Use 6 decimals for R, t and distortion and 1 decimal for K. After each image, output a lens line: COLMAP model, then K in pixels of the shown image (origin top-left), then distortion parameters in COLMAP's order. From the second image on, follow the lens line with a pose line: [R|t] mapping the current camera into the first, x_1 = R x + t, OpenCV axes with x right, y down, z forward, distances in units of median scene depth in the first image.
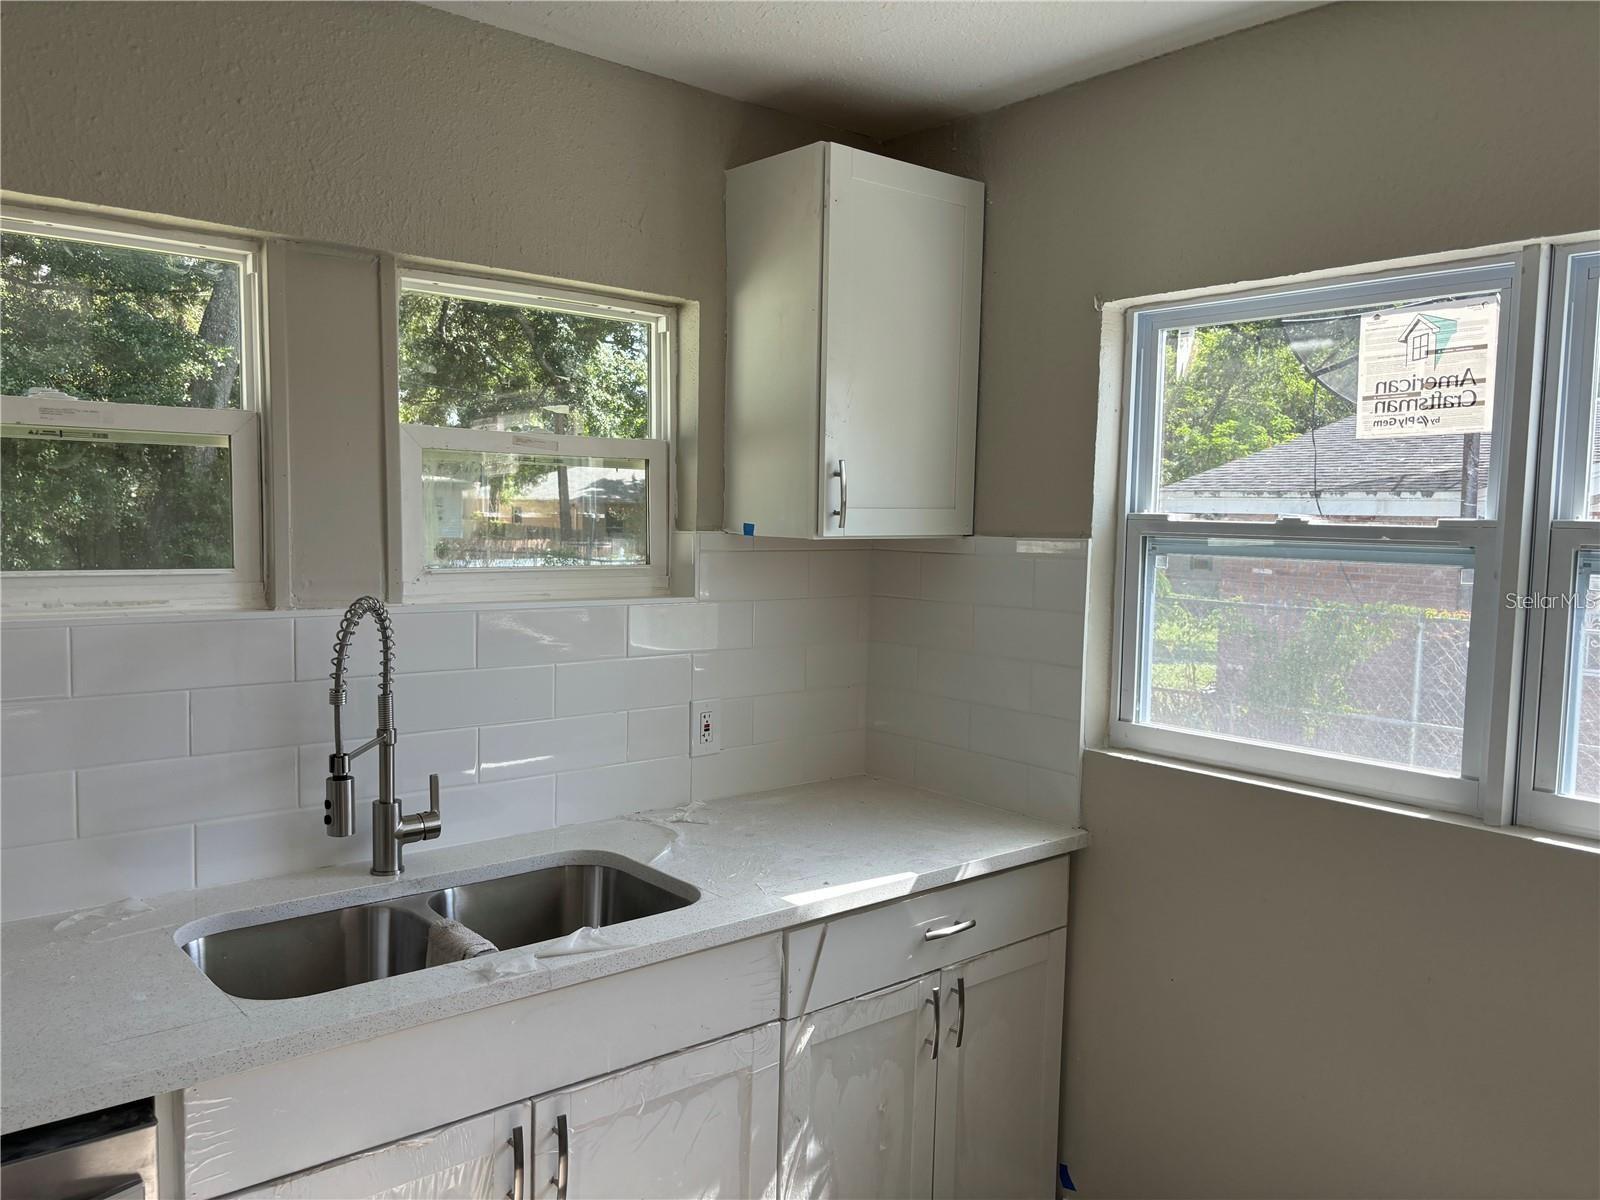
lens RADIAL K [[1208.8, 0, 798.9], [0, 1208.8, 625.0], [0, 0, 1]] dist [-0.025389, -0.000776]
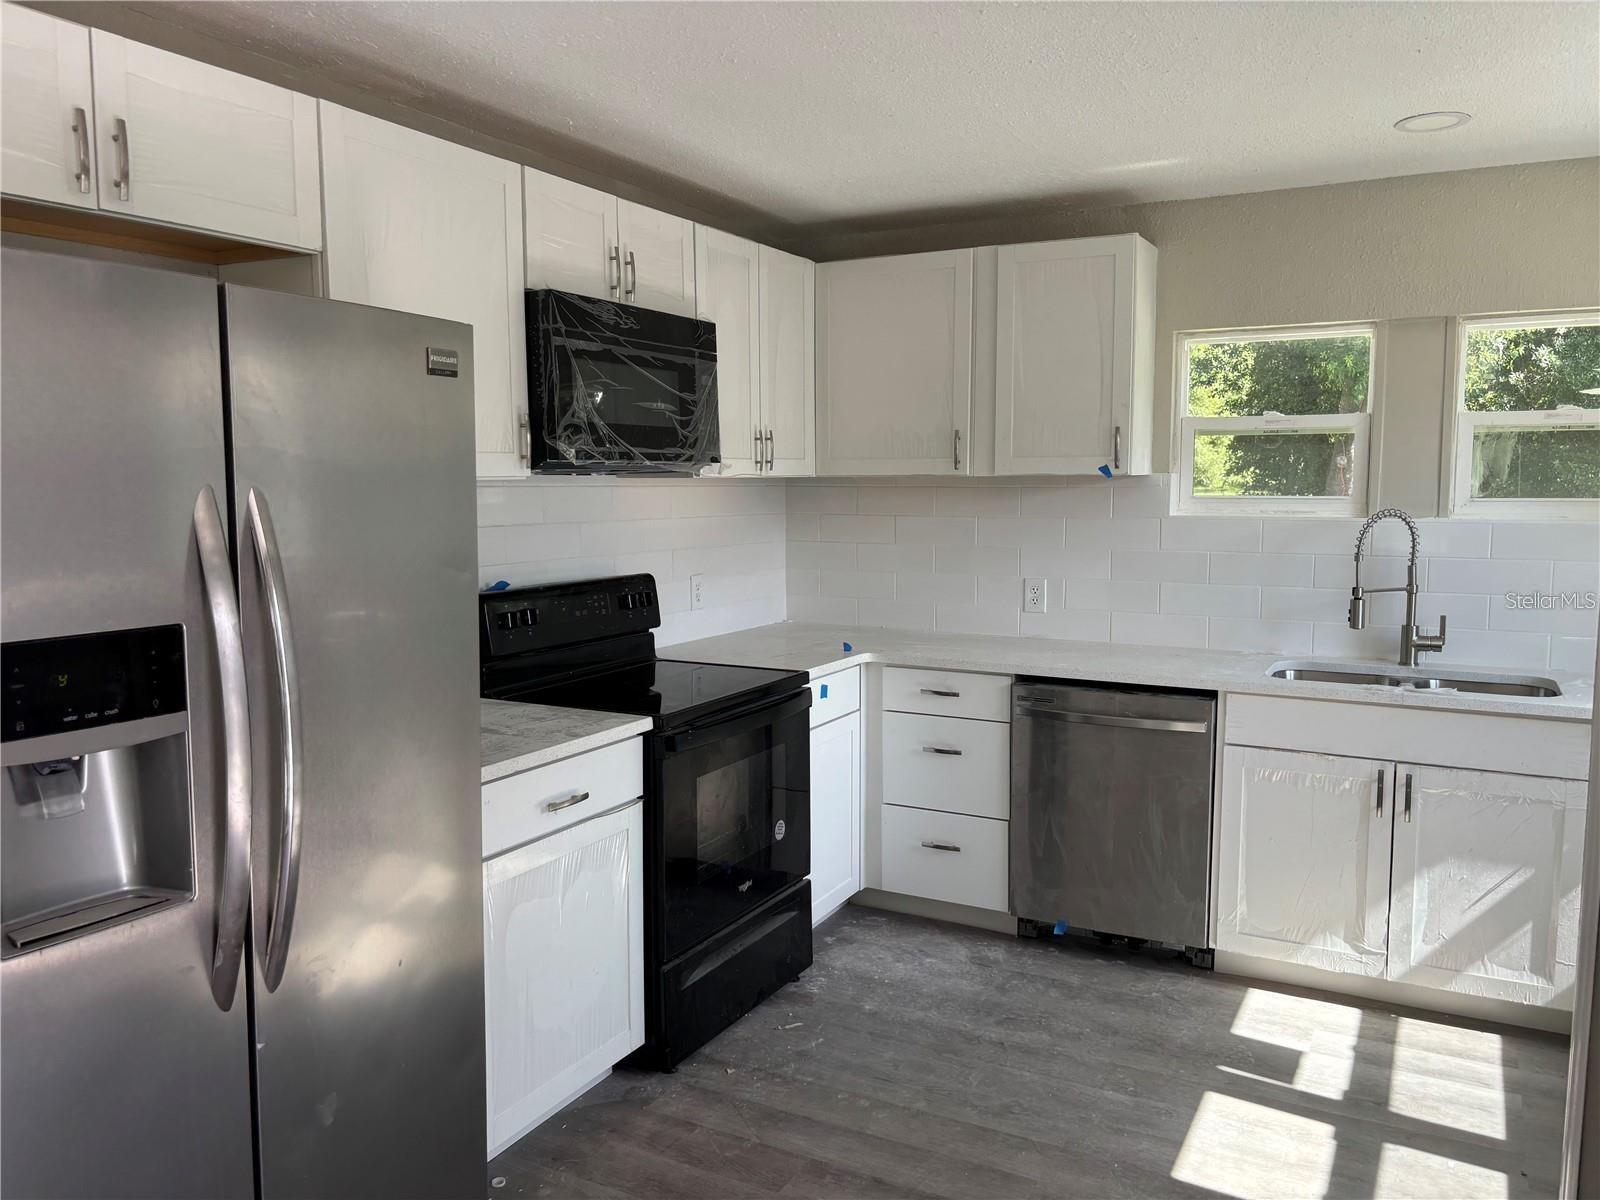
lens RADIAL K [[1233.7, 0, 800.0], [0, 1233.7, 600.0], [0, 0, 1]] dist [0.000508, -0.002810]
pose [[0.373572, 0.076918, -0.924406, 1.005387], [-0.070387, 0.996034, 0.054433, 0.071826], [0.924927, 0.044731, 0.377505, -0.537424]]
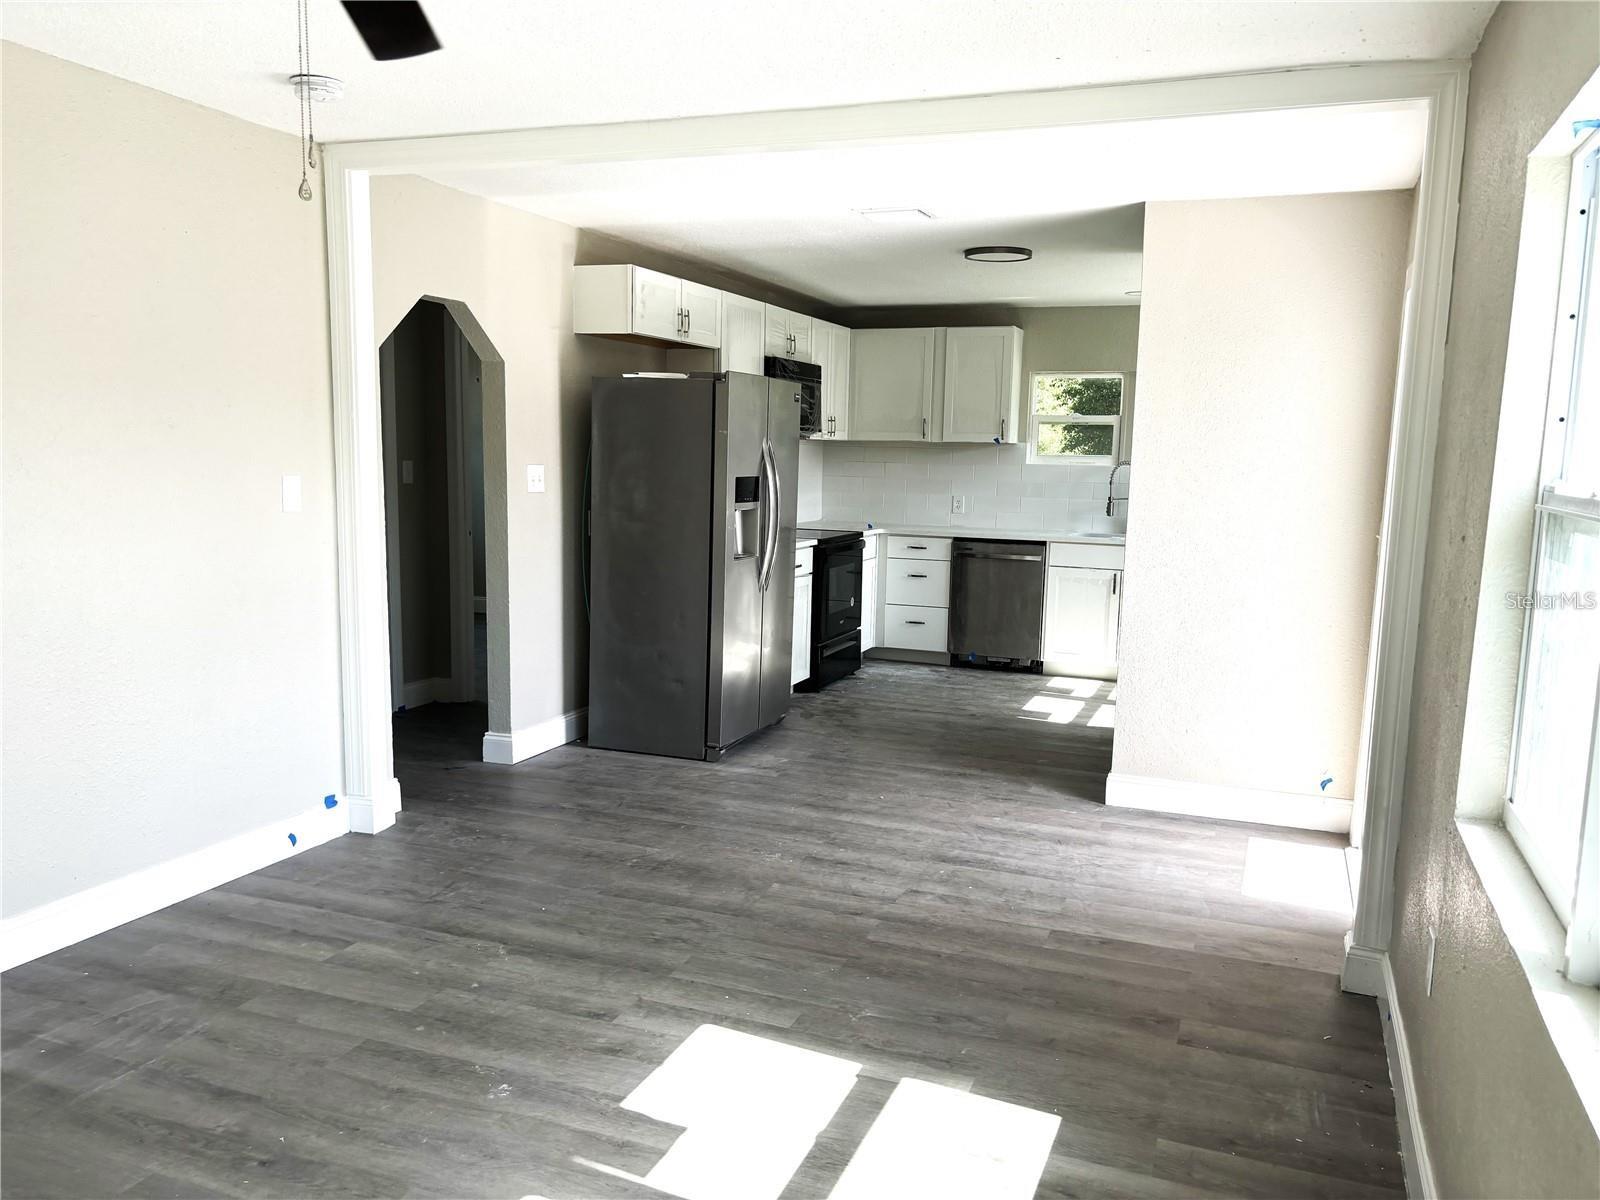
lens RADIAL K [[1236.5, 0, 802.8], [0, 1236.5, 640.6], [0, 0, 1]] dist [0.082123, -0.000354]
pose [[0.484776, 0.127046, -0.865362, 2.610552], [-0.086530, 0.991507, 0.097091, 0.244766], [0.870348, 0.027812, 0.491652, -1.856610]]
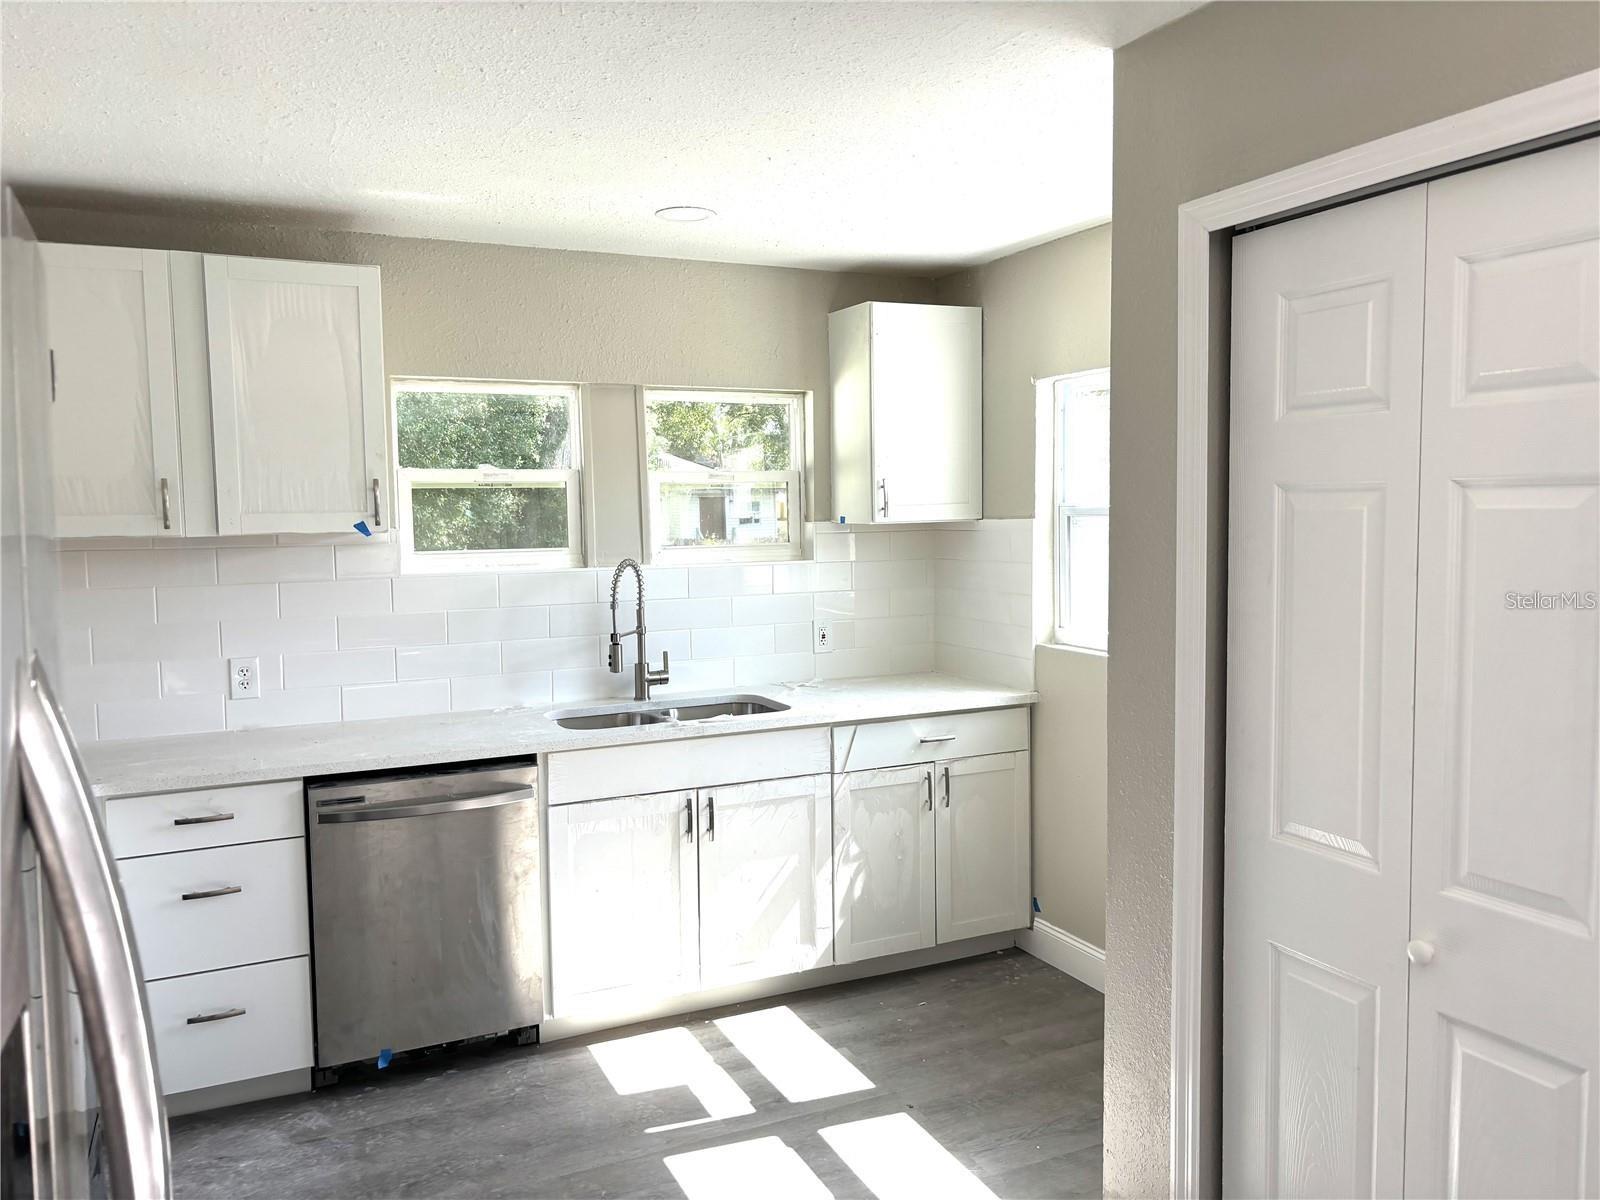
lens RADIAL K [[1201.5, 0, 800.0], [0, 1201.5, 600.0], [0, 0, 1]] dist [0.014465, -0.002191]
pose [[0.966375, -0.015644, -0.256660, 0.408168], [0.012005, 0.999804, -0.015739, 0.075130], [0.256856, 0.012128, 0.966374, -0.821746]]
